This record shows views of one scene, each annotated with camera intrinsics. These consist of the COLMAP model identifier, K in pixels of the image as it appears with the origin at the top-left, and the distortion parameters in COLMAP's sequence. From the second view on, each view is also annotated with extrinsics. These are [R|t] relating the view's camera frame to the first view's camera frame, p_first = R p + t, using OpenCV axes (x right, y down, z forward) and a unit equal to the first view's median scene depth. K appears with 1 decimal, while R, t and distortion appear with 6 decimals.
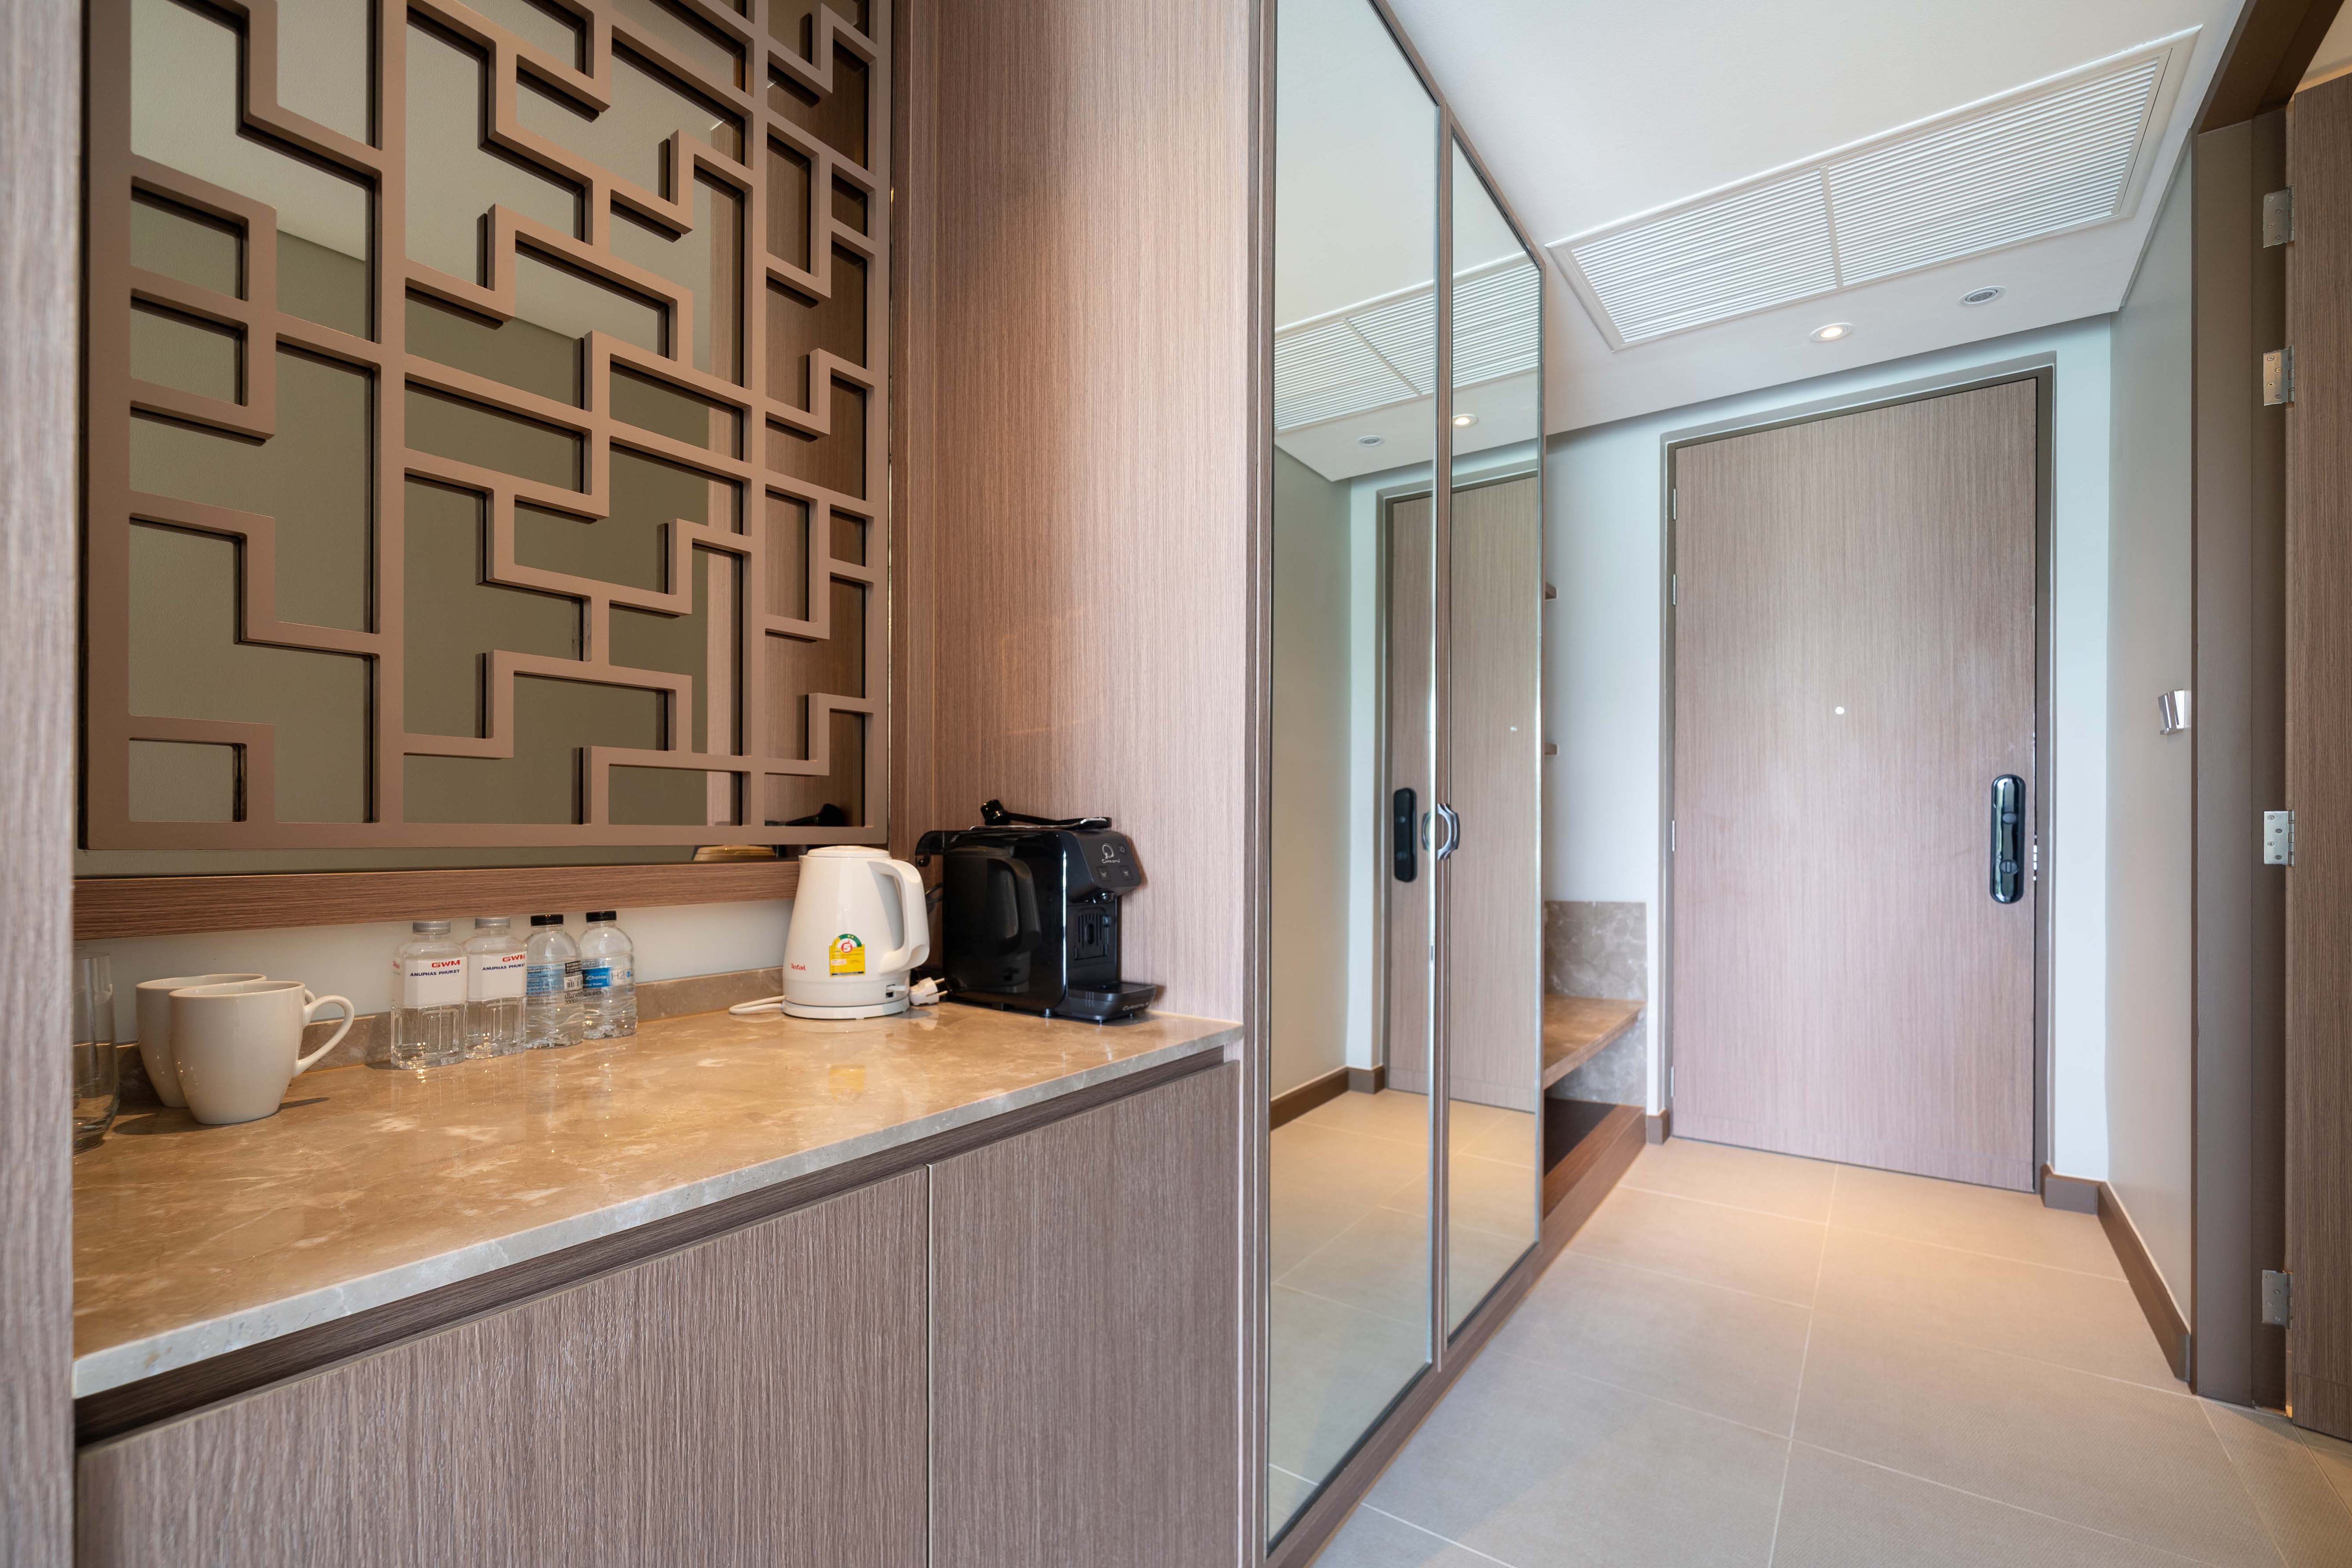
lens RADIAL K [[964.1, 0, 1172.9], [0, 964.1, 829.0], [0, 0, 1]] dist [0.000444, 0.000198]
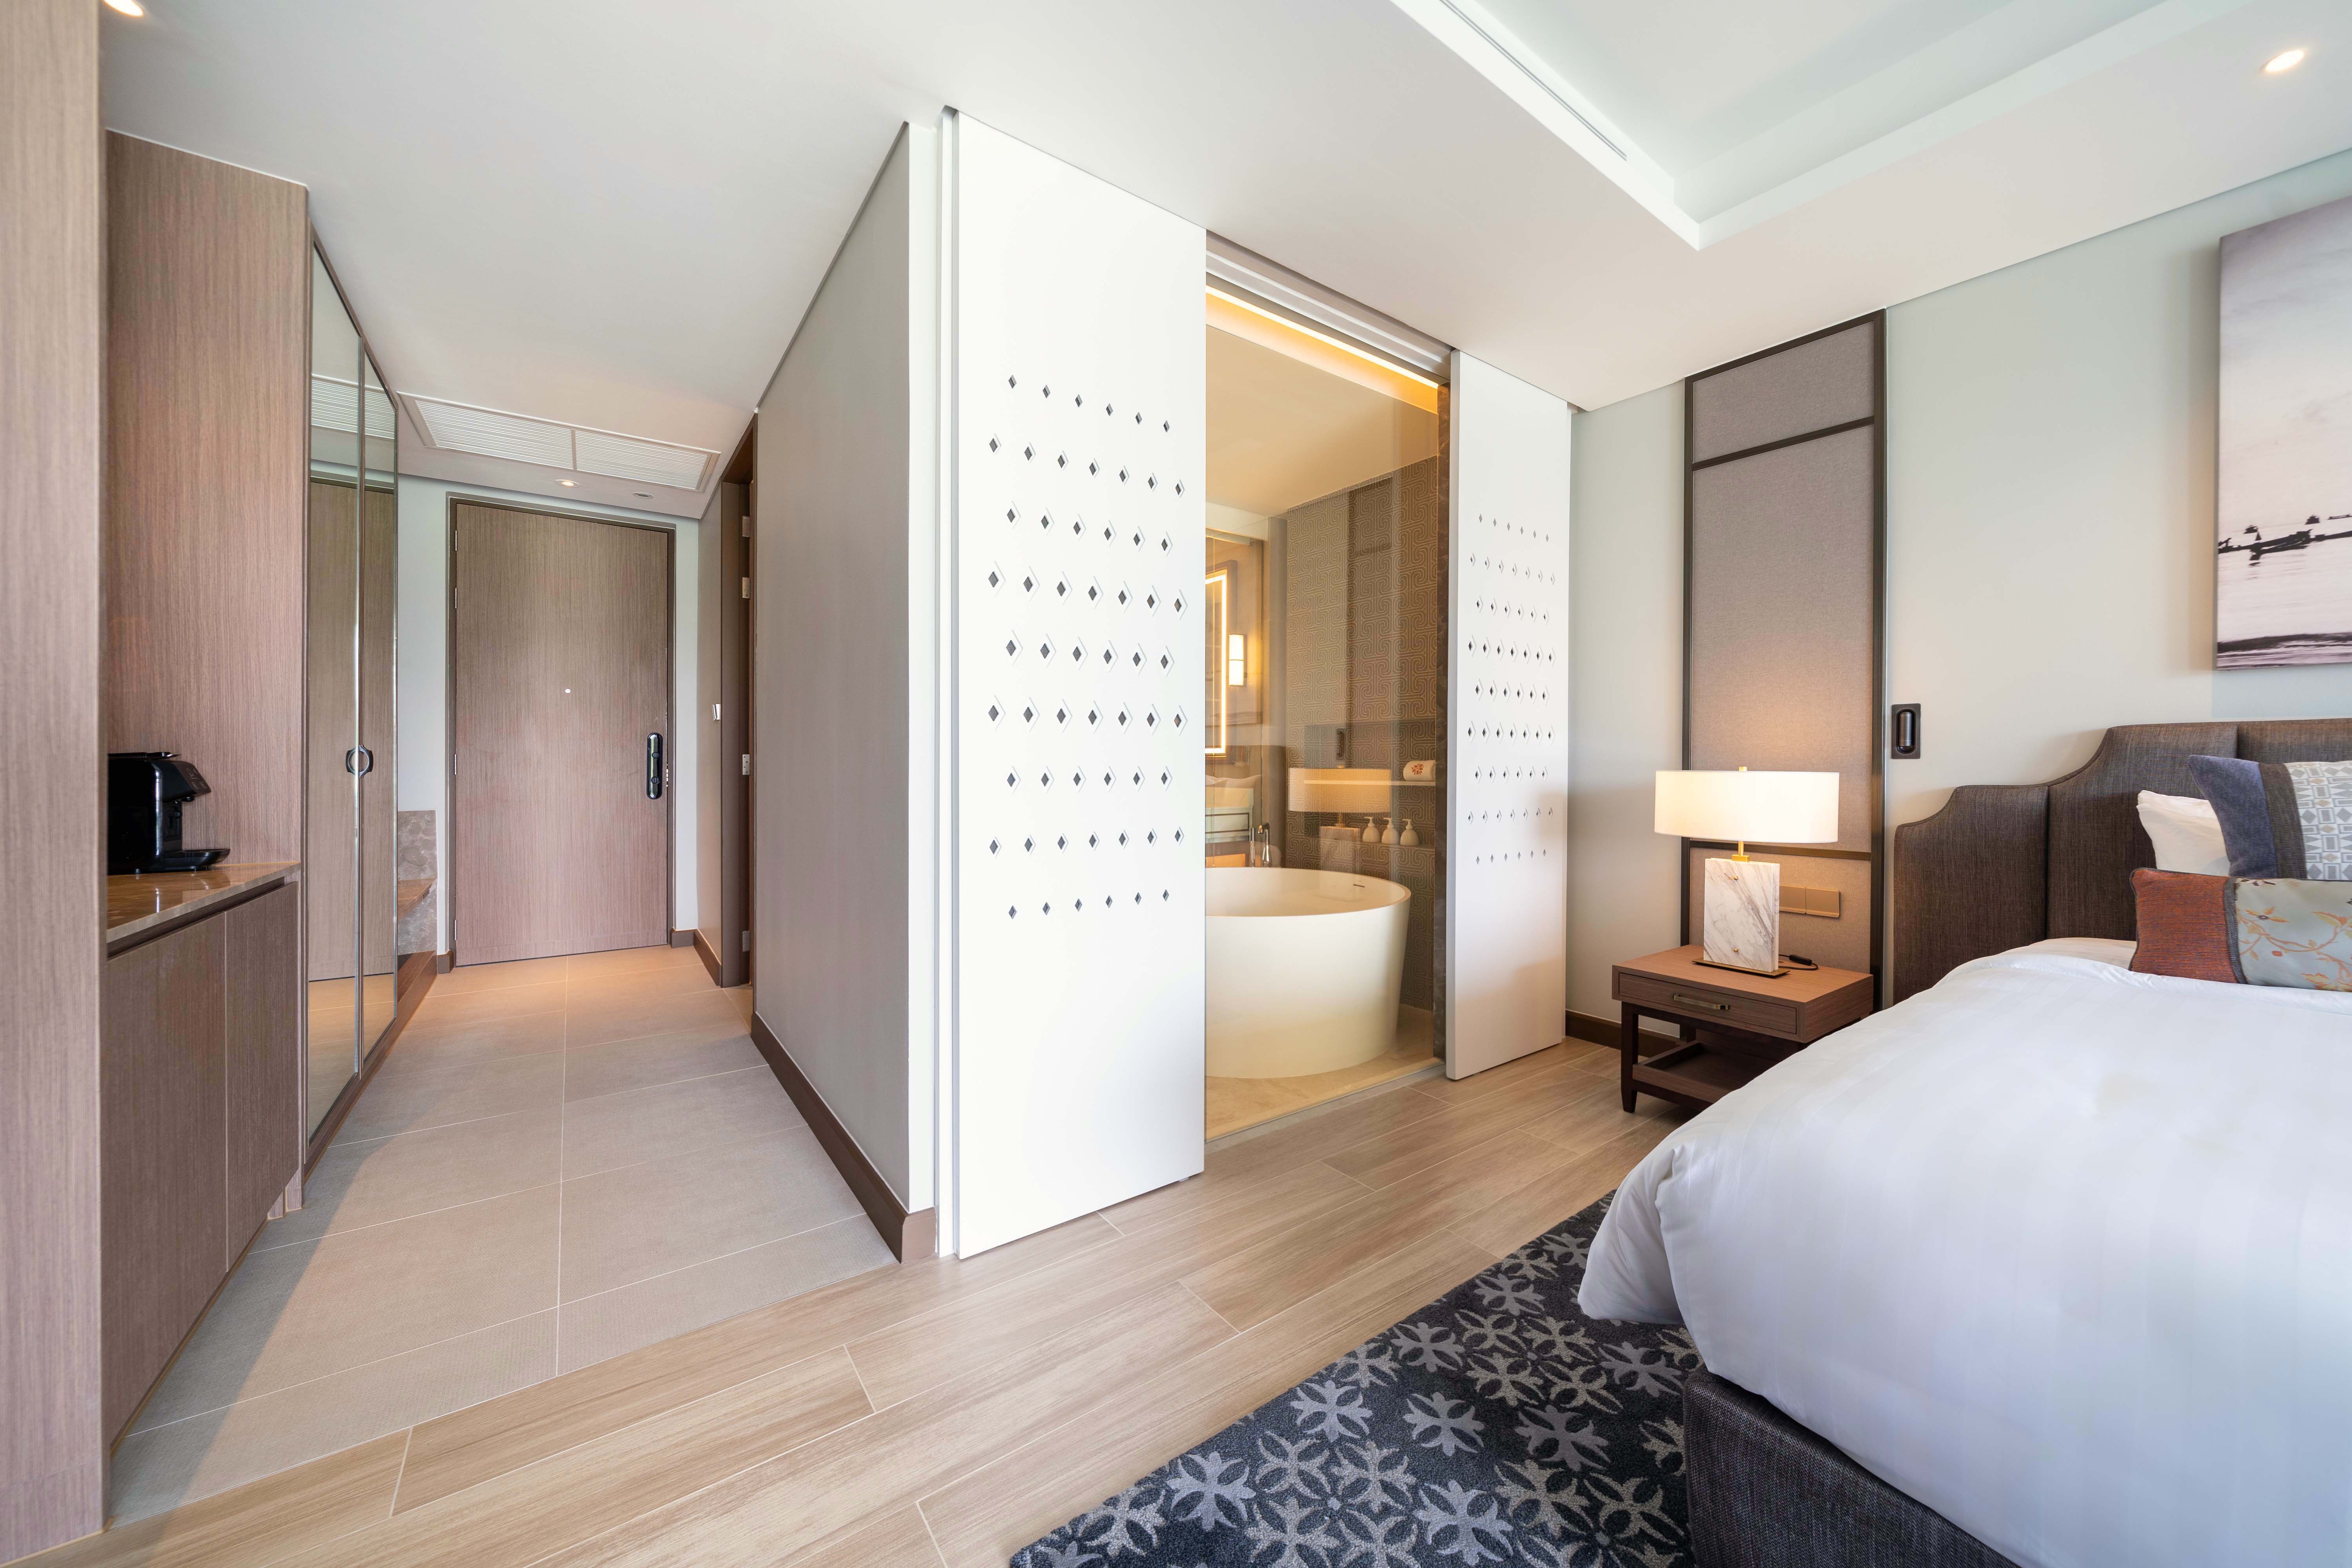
lens RADIAL K [[835.6, 0, 1177.2], [0, 835.6, 771.5], [0, 0, 1]] dist [-0.006833, -0.000276]
pose [[0.293252, -0.008732, 0.955995, -0.437974], [-0.004708, 0.999933, 0.010578, -0.001053], [-0.956024, -0.007603, 0.293191, -0.506307]]
